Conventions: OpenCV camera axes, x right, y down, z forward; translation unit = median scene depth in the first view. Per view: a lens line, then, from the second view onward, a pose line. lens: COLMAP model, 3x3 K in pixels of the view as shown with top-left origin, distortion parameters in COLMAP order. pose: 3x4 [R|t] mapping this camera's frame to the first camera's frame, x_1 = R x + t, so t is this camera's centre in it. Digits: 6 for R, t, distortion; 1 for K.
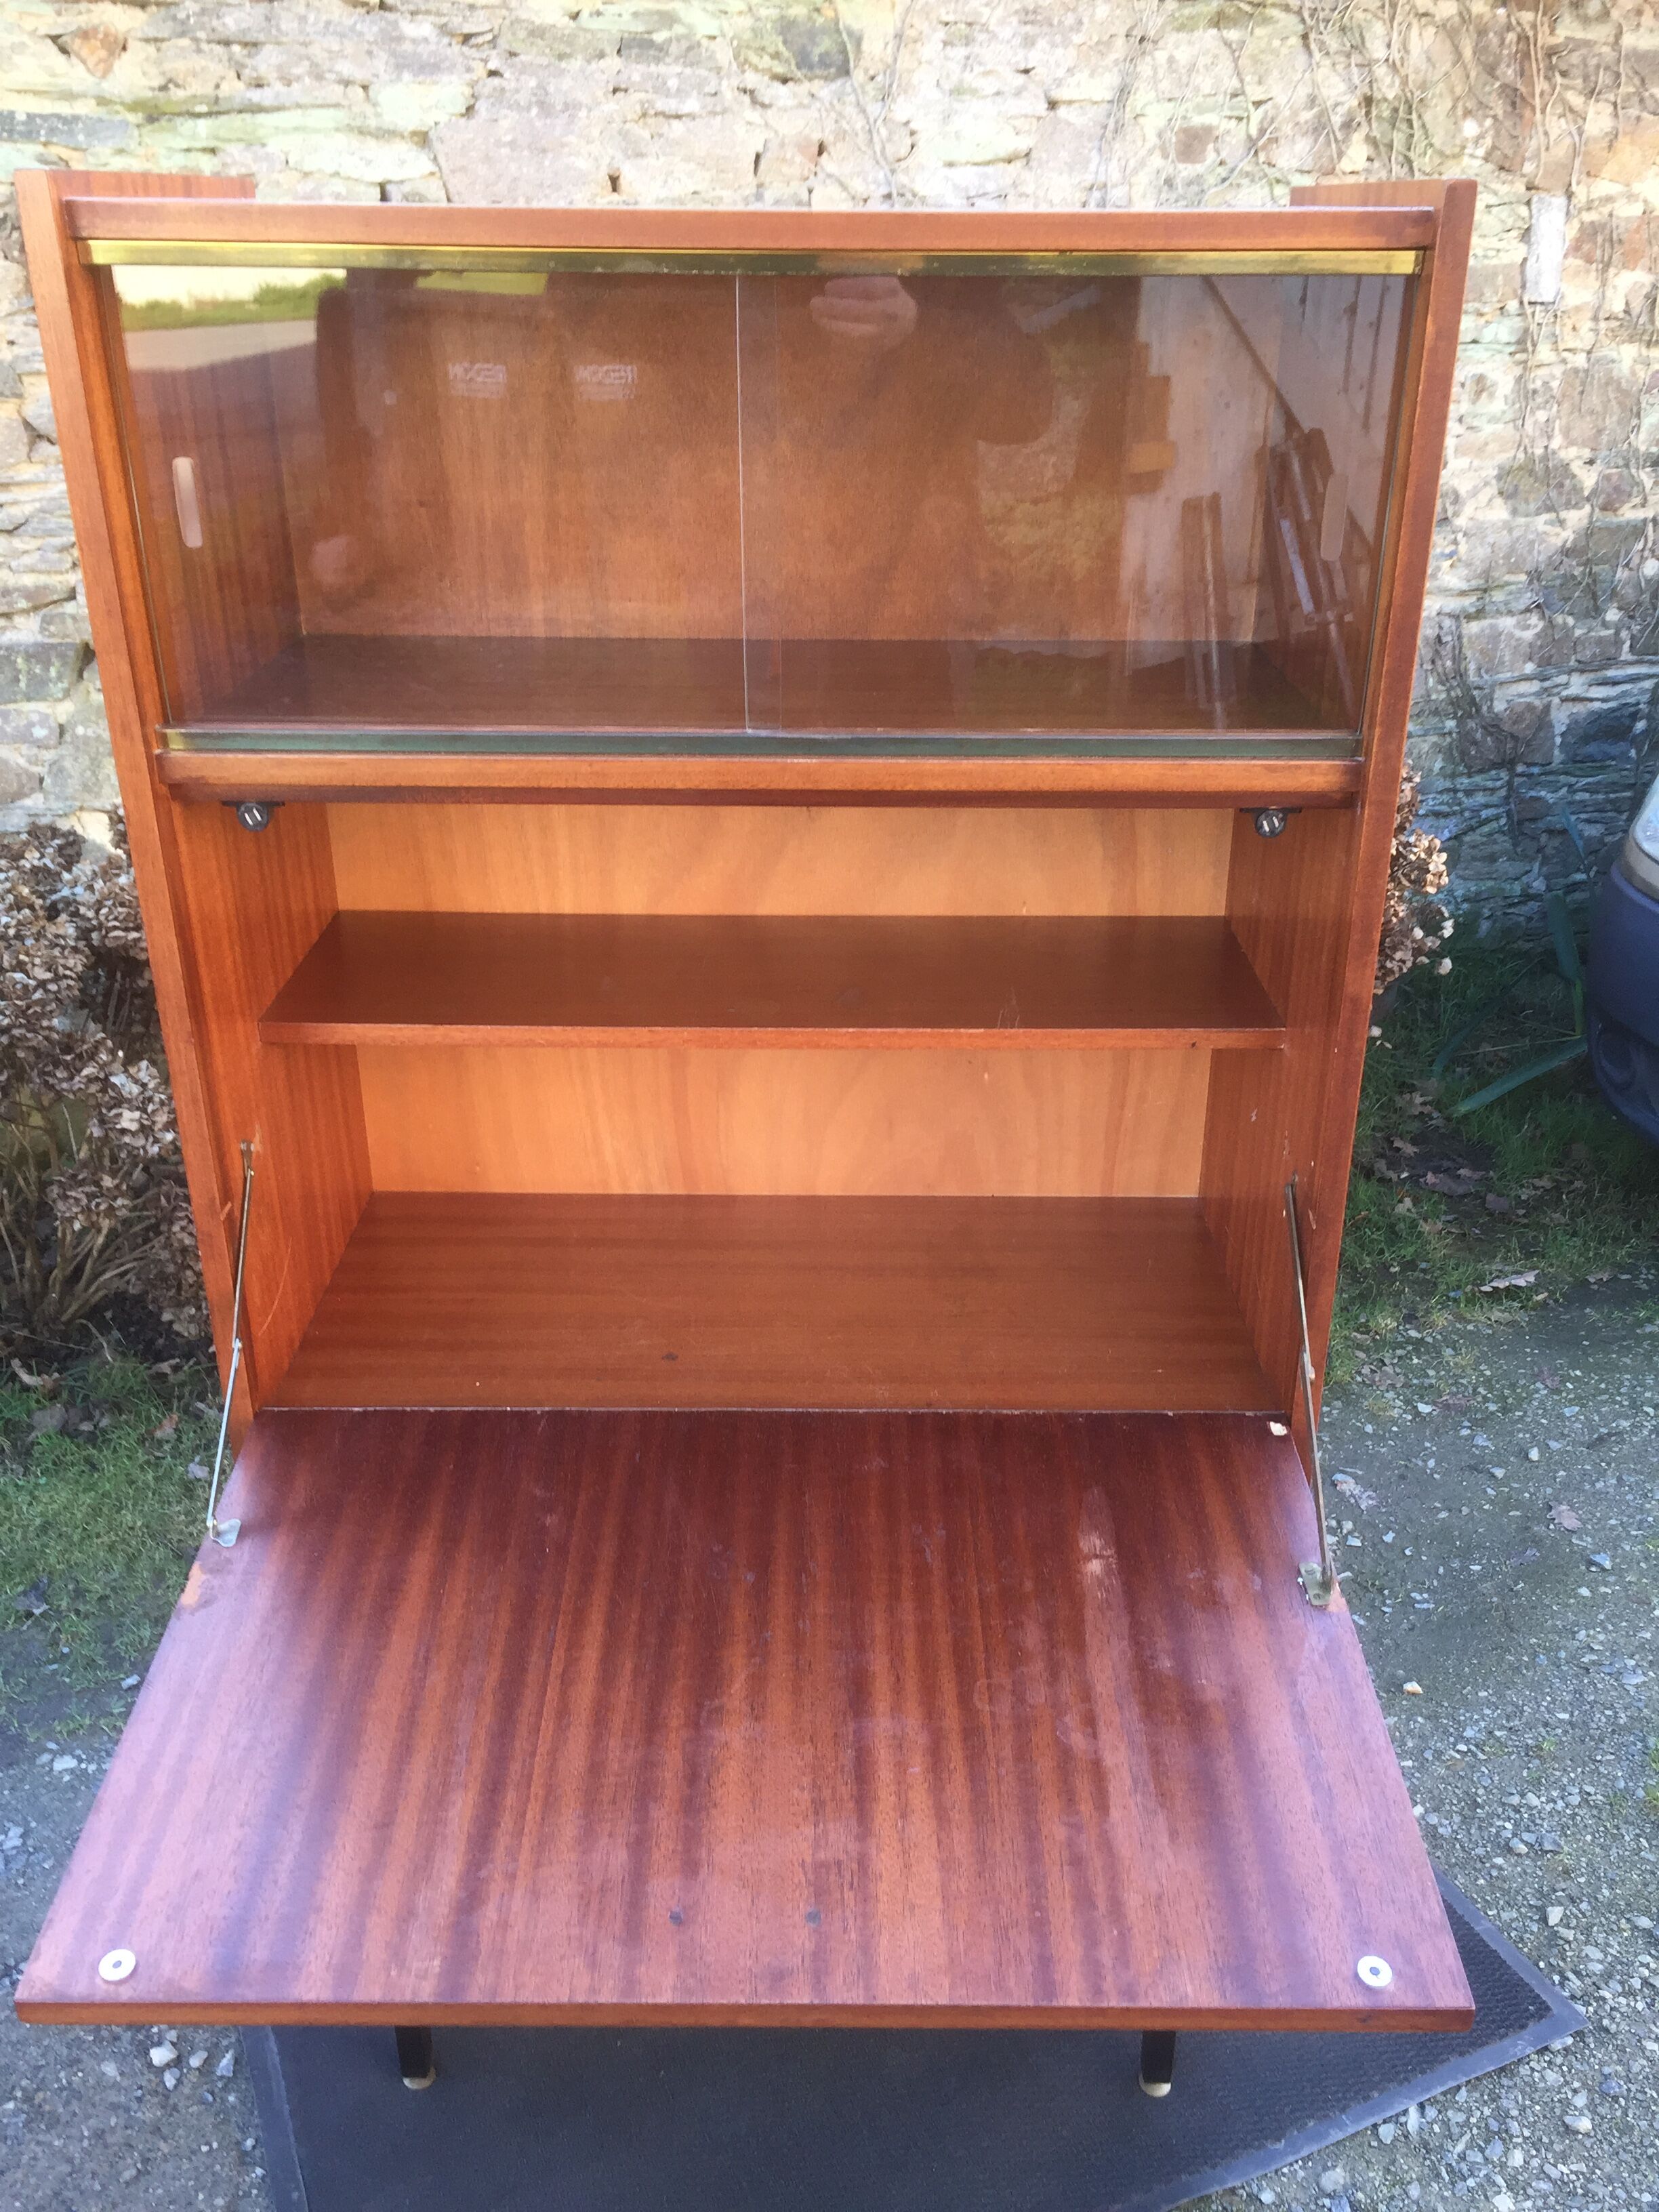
lens RADIAL K [[1888.1, 0, 833.7], [0, 1888.1, 1108.8], [0, 0, 1]] dist [0.075527, -0.100392]
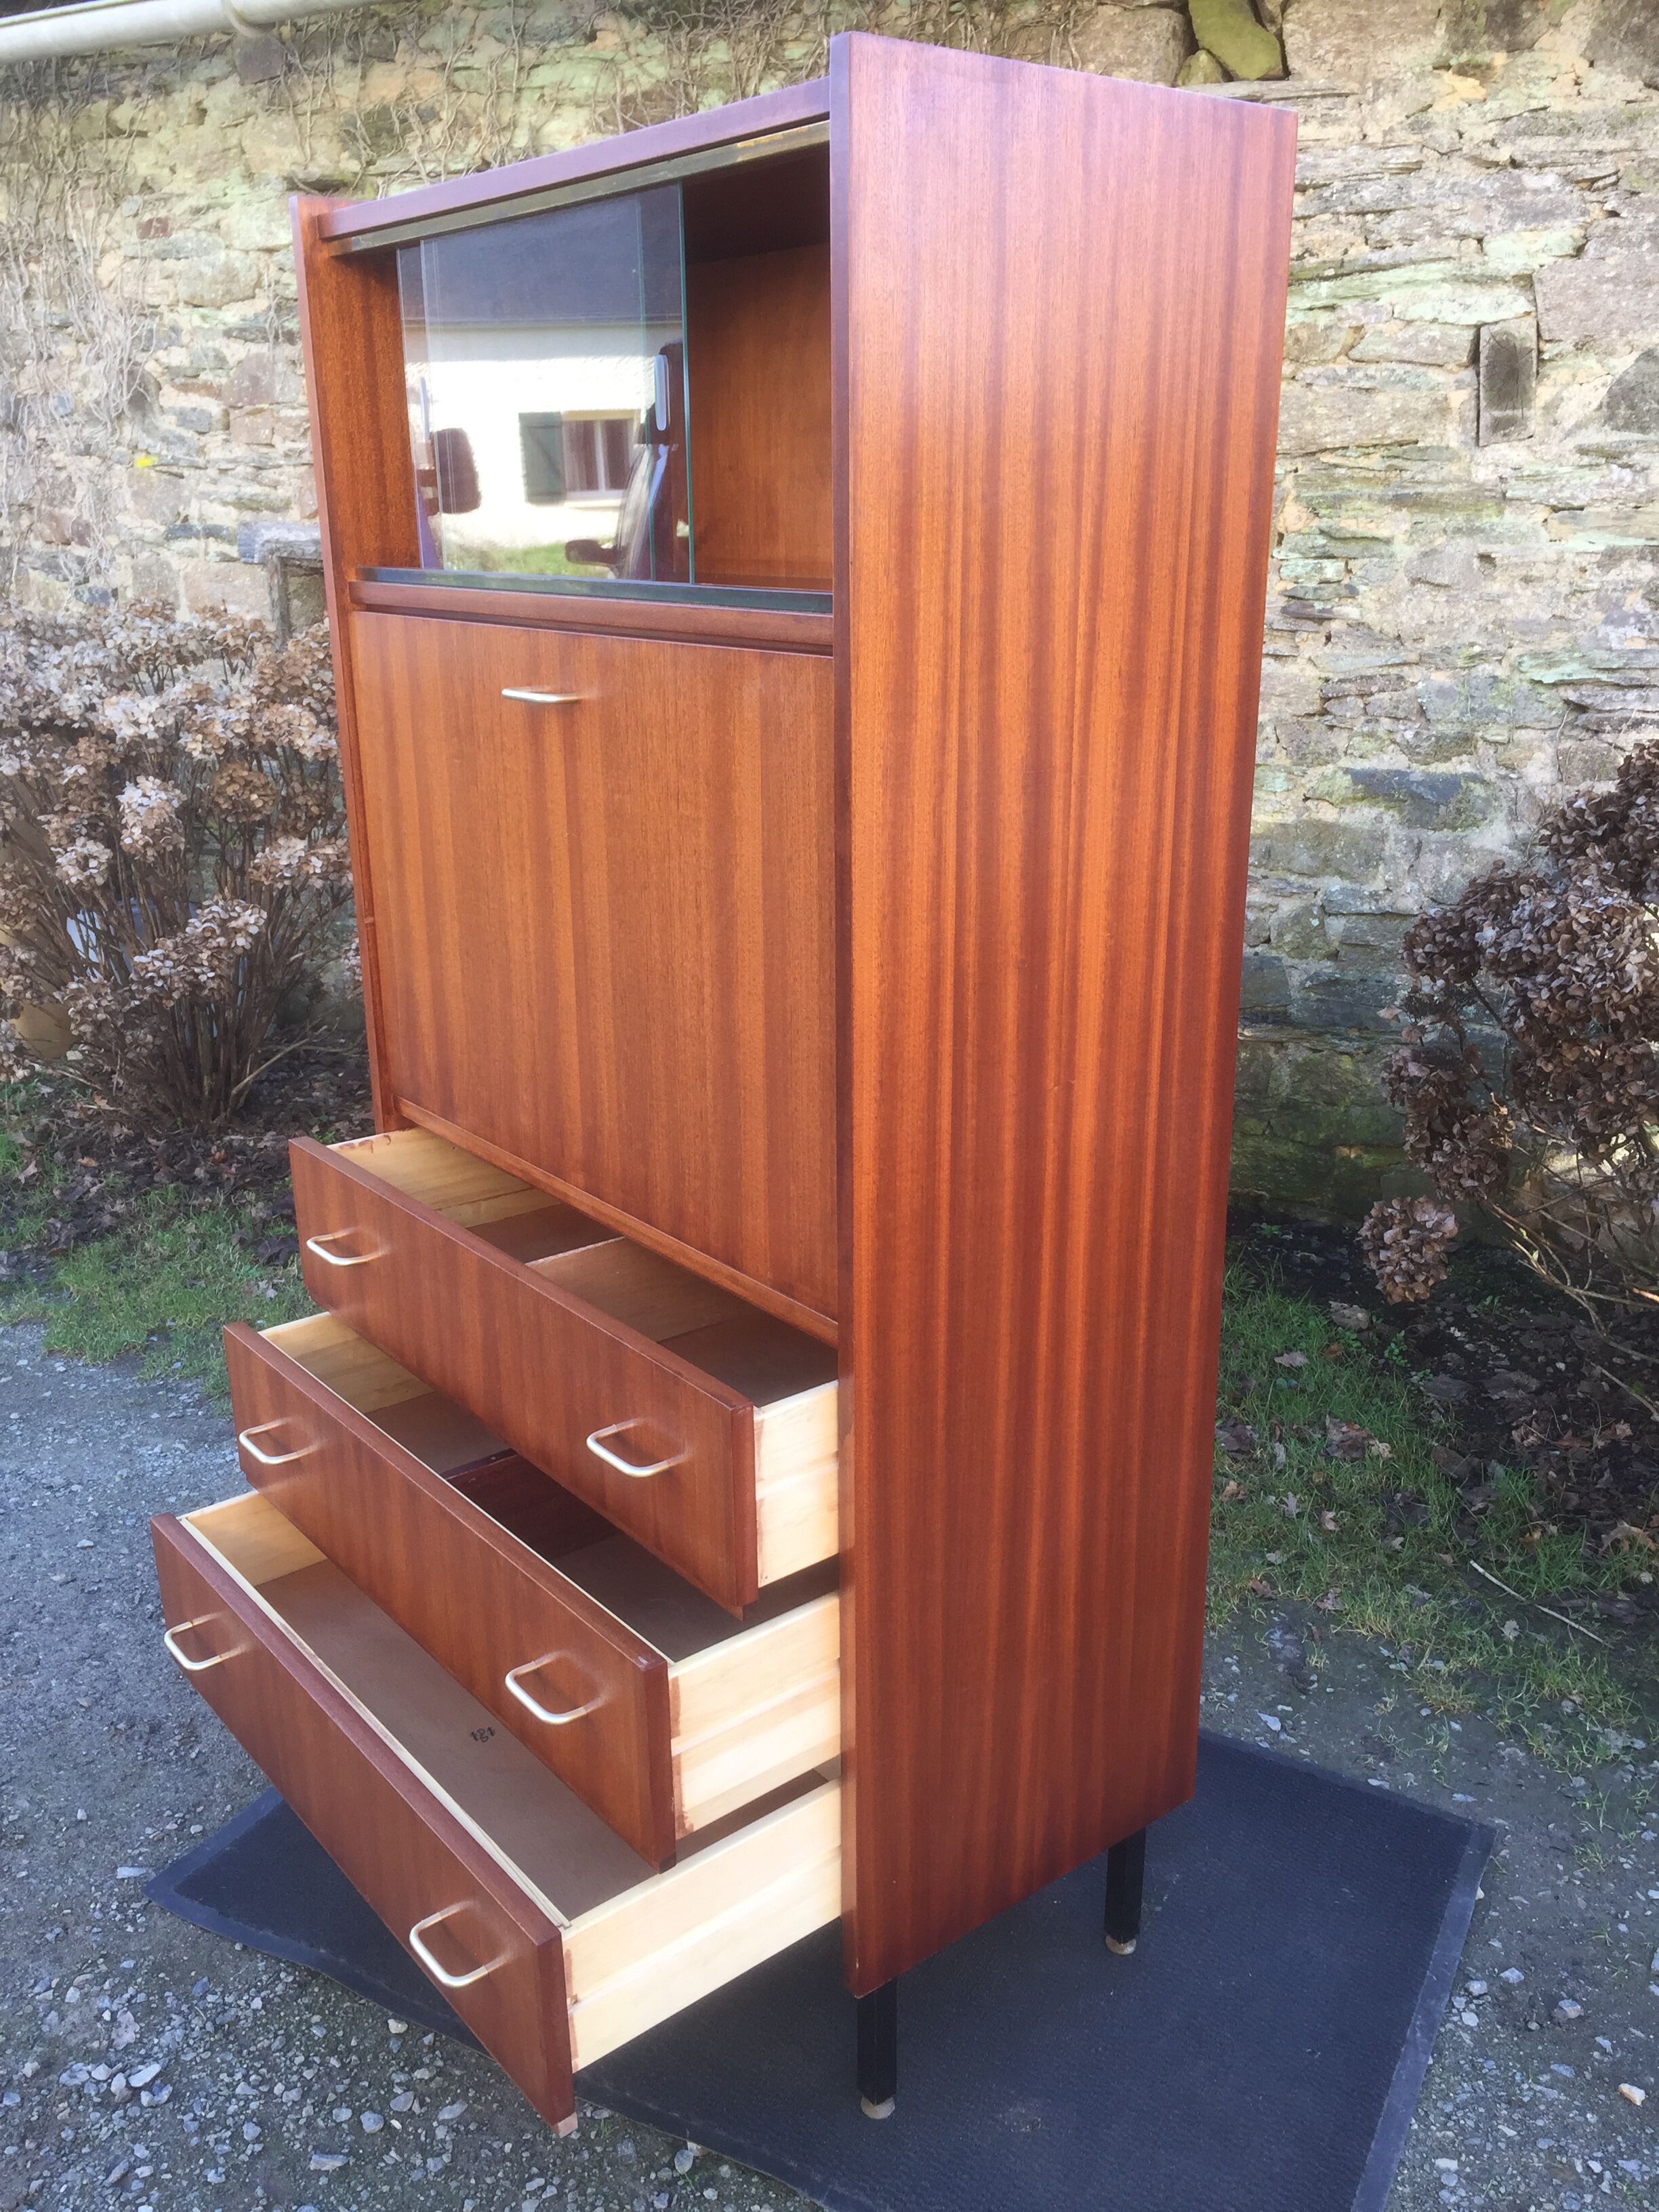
lens RADIAL K [[1888.1, 0, 807.1], [0, 1888.1, 1118.7], [0, 0, 1]] dist [0.075527, -0.100392]
pose [[0.609378, 0.236776, -0.756700, 0.703811], [-0.332161, 0.942821, 0.027521, 0.036908], [0.719949, 0.234576, 0.653183, 0.231358]]
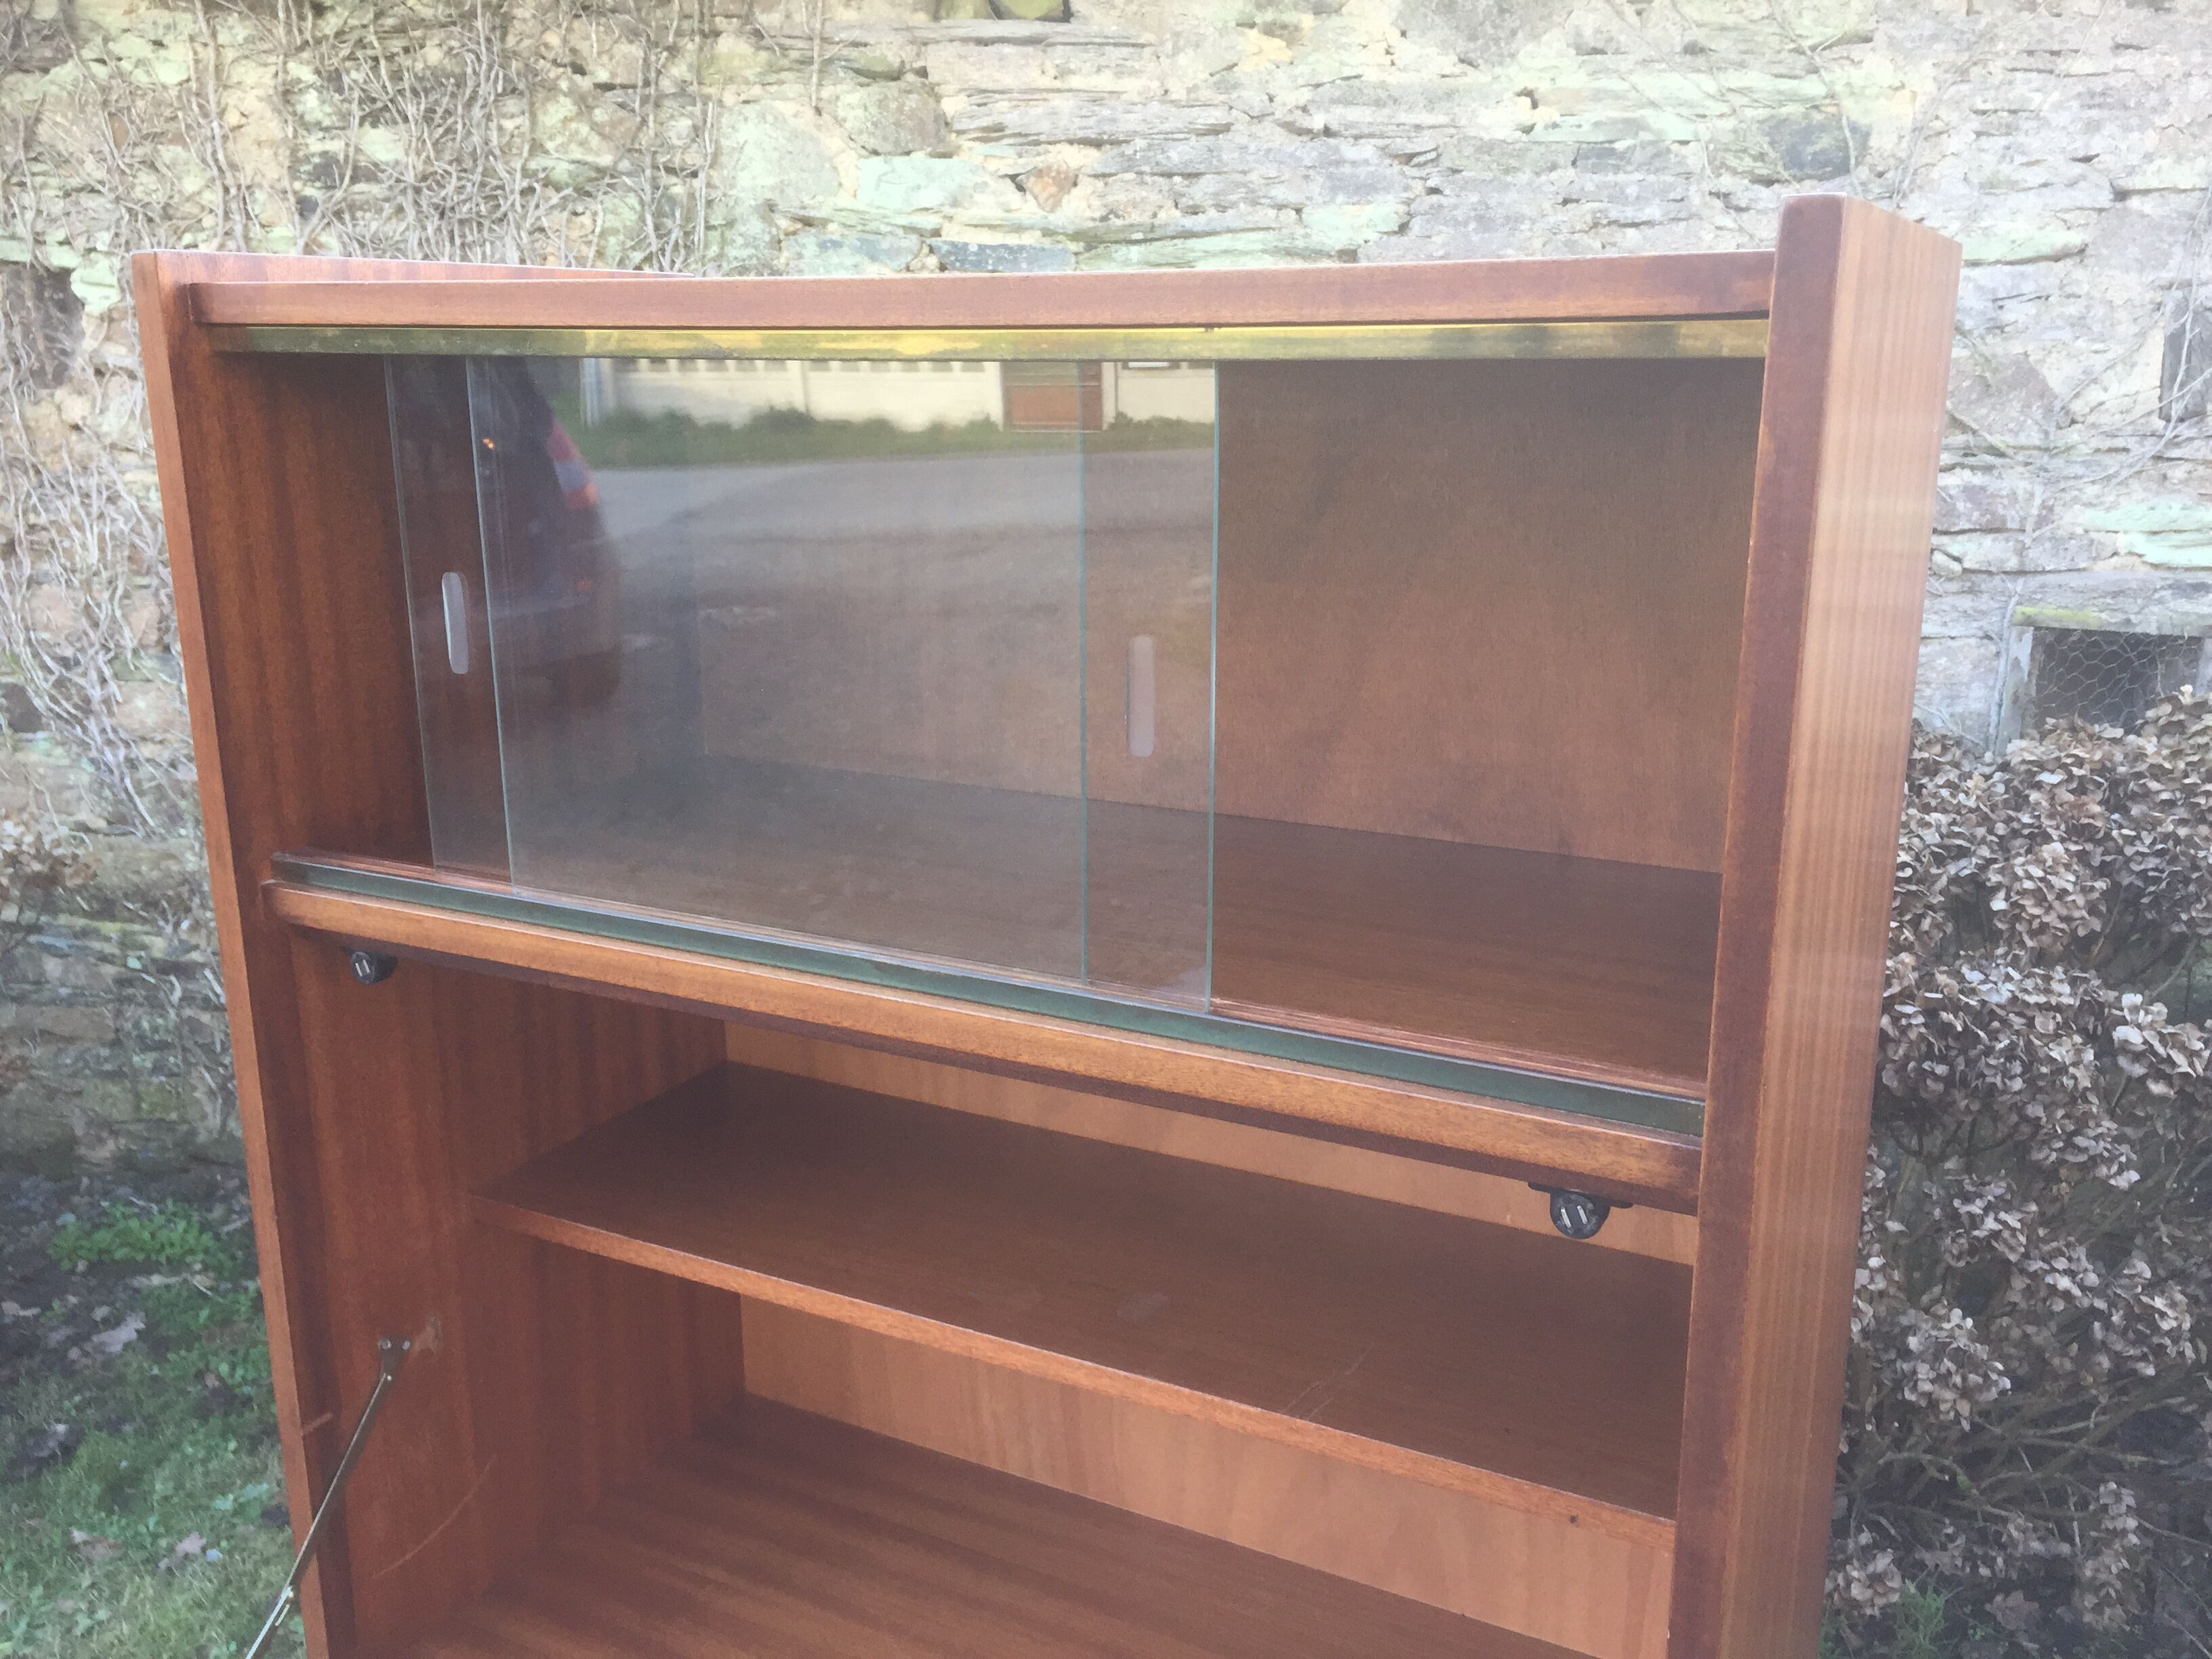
lens RADIAL K [[1888.1, 0, 1110.6], [0, 1888.1, 831.9], [0, 0, 1]] dist [0.075527, -0.100392]
pose [[0.883973, 0.108850, -0.454690, 0.237205], [-0.191079, 0.971703, -0.138862, -0.102539], [0.426708, 0.209632, 0.879758, 0.250458]]
